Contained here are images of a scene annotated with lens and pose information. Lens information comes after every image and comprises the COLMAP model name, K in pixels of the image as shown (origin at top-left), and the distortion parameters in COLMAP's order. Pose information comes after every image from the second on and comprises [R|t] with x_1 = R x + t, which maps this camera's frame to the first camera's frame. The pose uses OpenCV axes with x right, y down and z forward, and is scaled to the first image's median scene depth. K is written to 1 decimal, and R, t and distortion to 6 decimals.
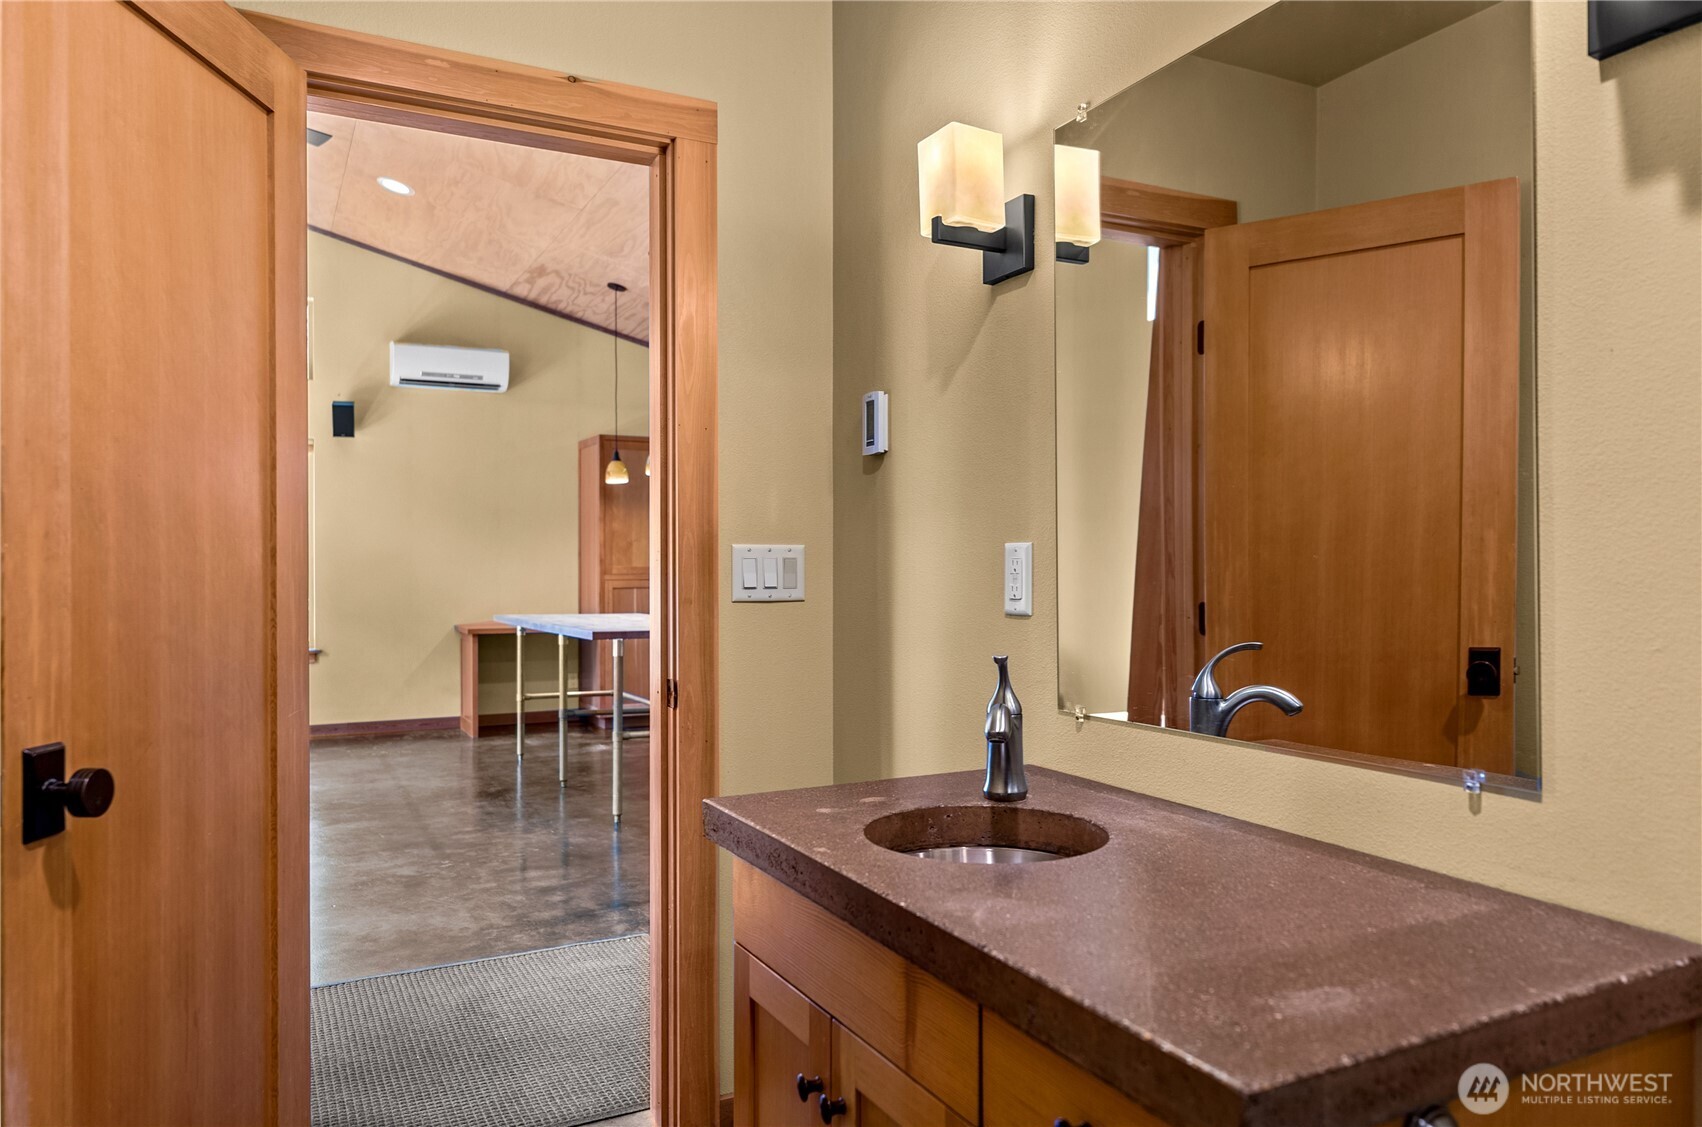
lens RADIAL K [[1141.1, 0, 855.3], [0, 1141.1, 572.1], [0, 0, 1]] dist [0.001553, 0.000599]
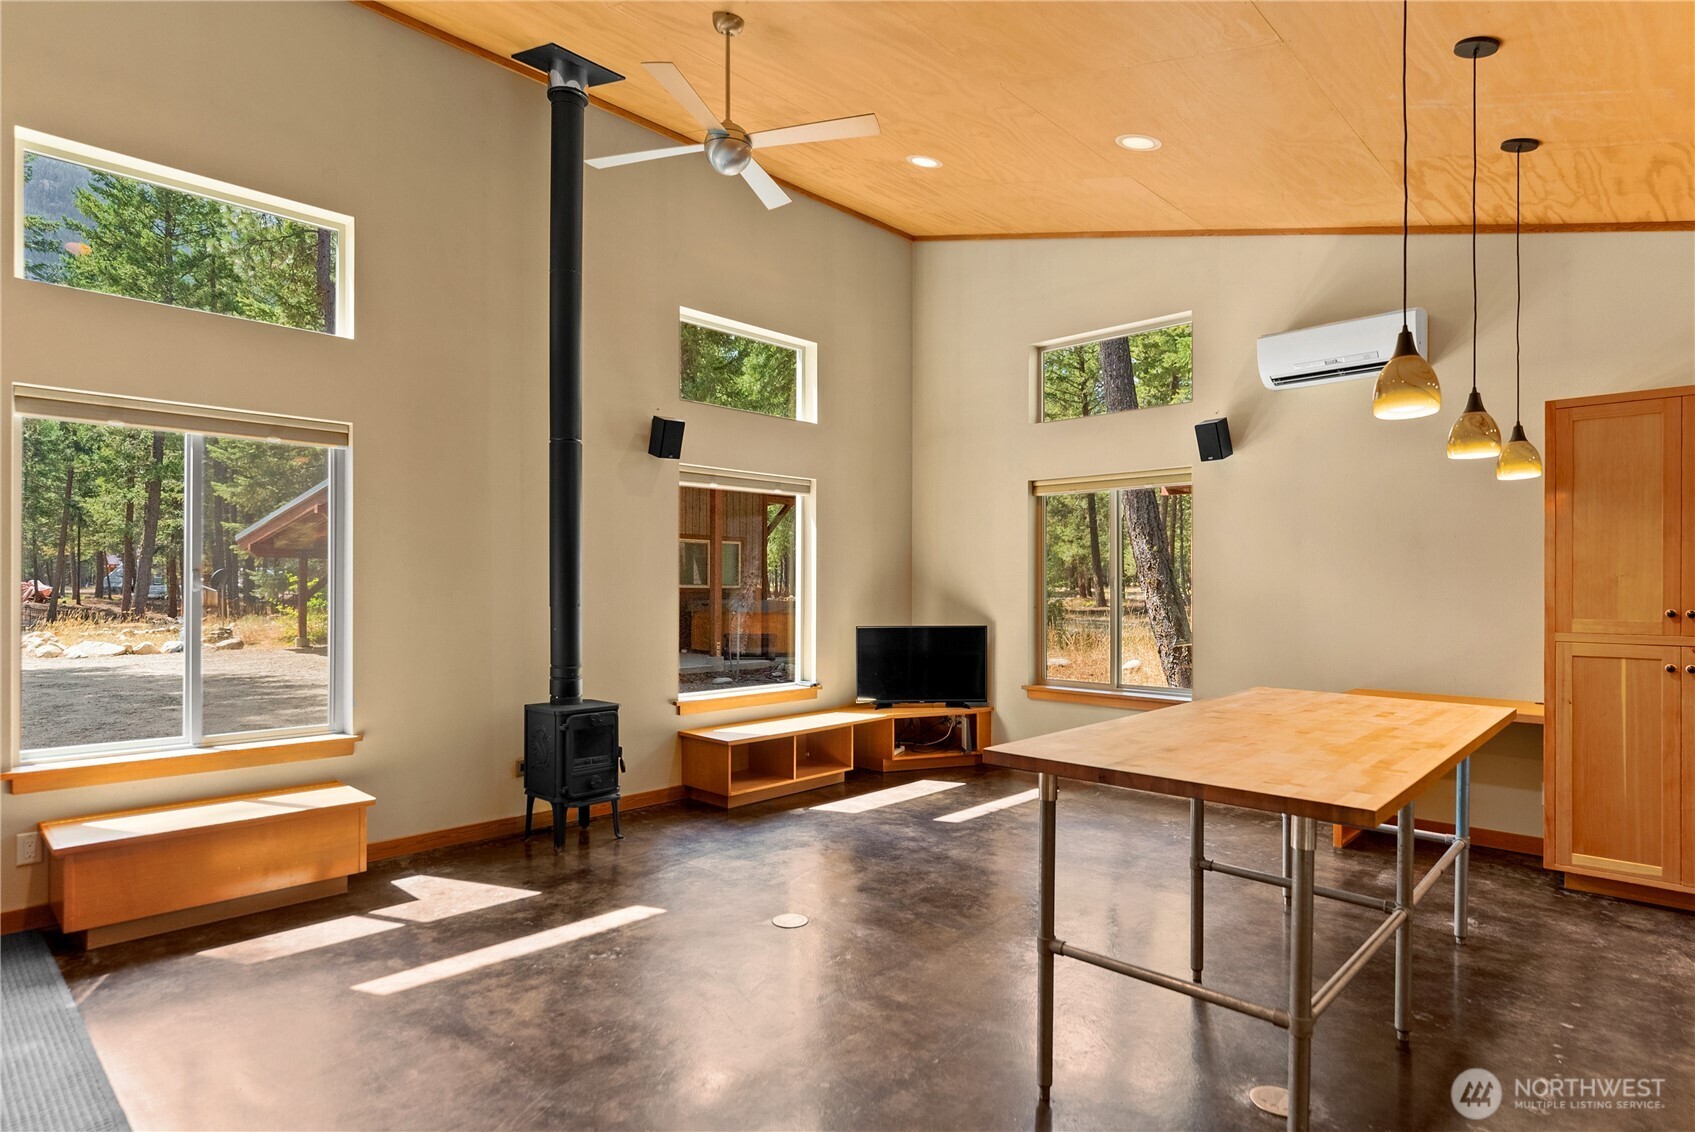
lens RADIAL K [[915.3, 0, 850.0], [0, 915.3, 584.7], [0, 0, 1]] dist [-0.001767, 0.000687]
pose [[0.323306, -0.000373, -0.946294, 0.121848], [-0.009294, 0.999950, -0.003570, -0.018331], [0.946249, 0.009949, 0.323287, 0.512713]]
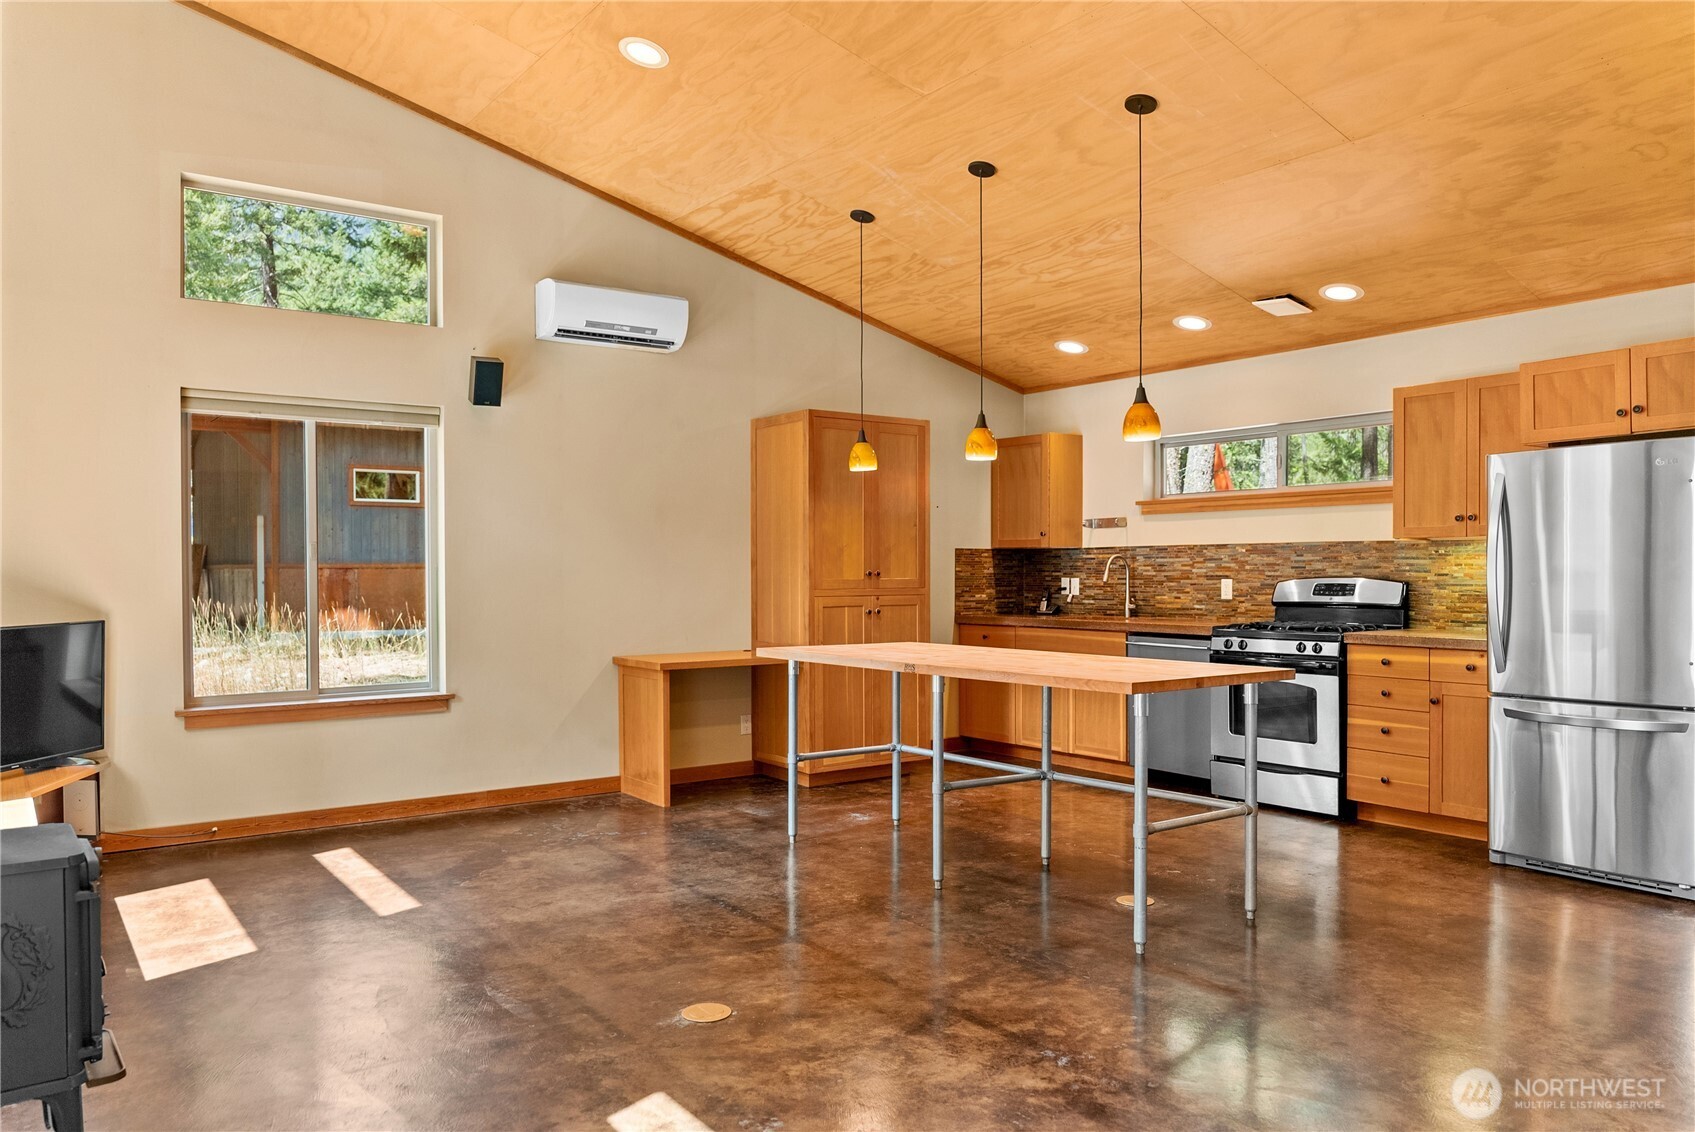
lens RADIAL K [[1170.0, 0, 849.2], [0, 1170.0, 585.5], [0, 0, 1]] dist [-0.010235, -0.005349]
pose [[0.988838, -0.004235, 0.148933, -0.328692], [0.002696, 0.999941, 0.010533, -0.009232], [-0.148969, -0.010014, 0.988791, 0.215552]]
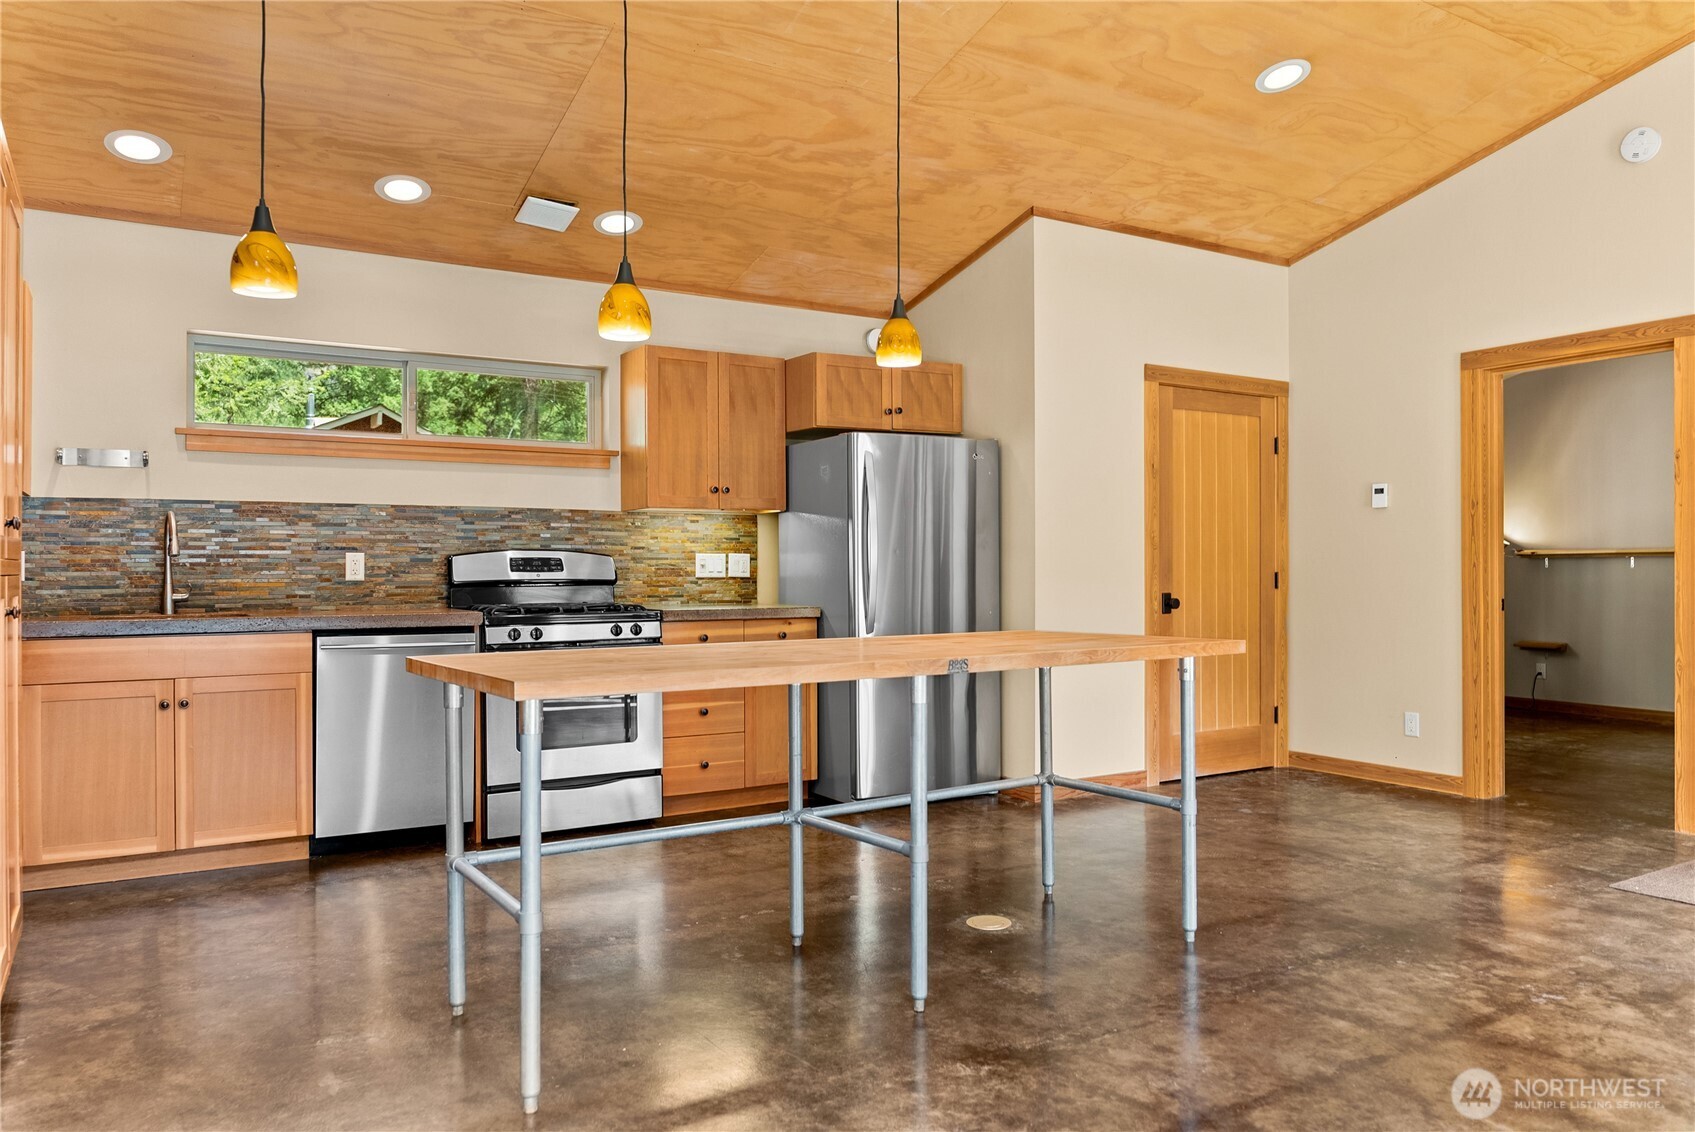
lens RADIAL K [[1170.0, 0, 842.4], [0, 1170.0, 570.2], [0, 0, 1]] dist [-0.010235, -0.005349]
pose [[-0.065533, 0.001933, 0.997849, -0.566439], [0.006745, 0.999976, -0.001494, 0.008319], [-0.997828, 0.006633, -0.065545, 0.827540]]
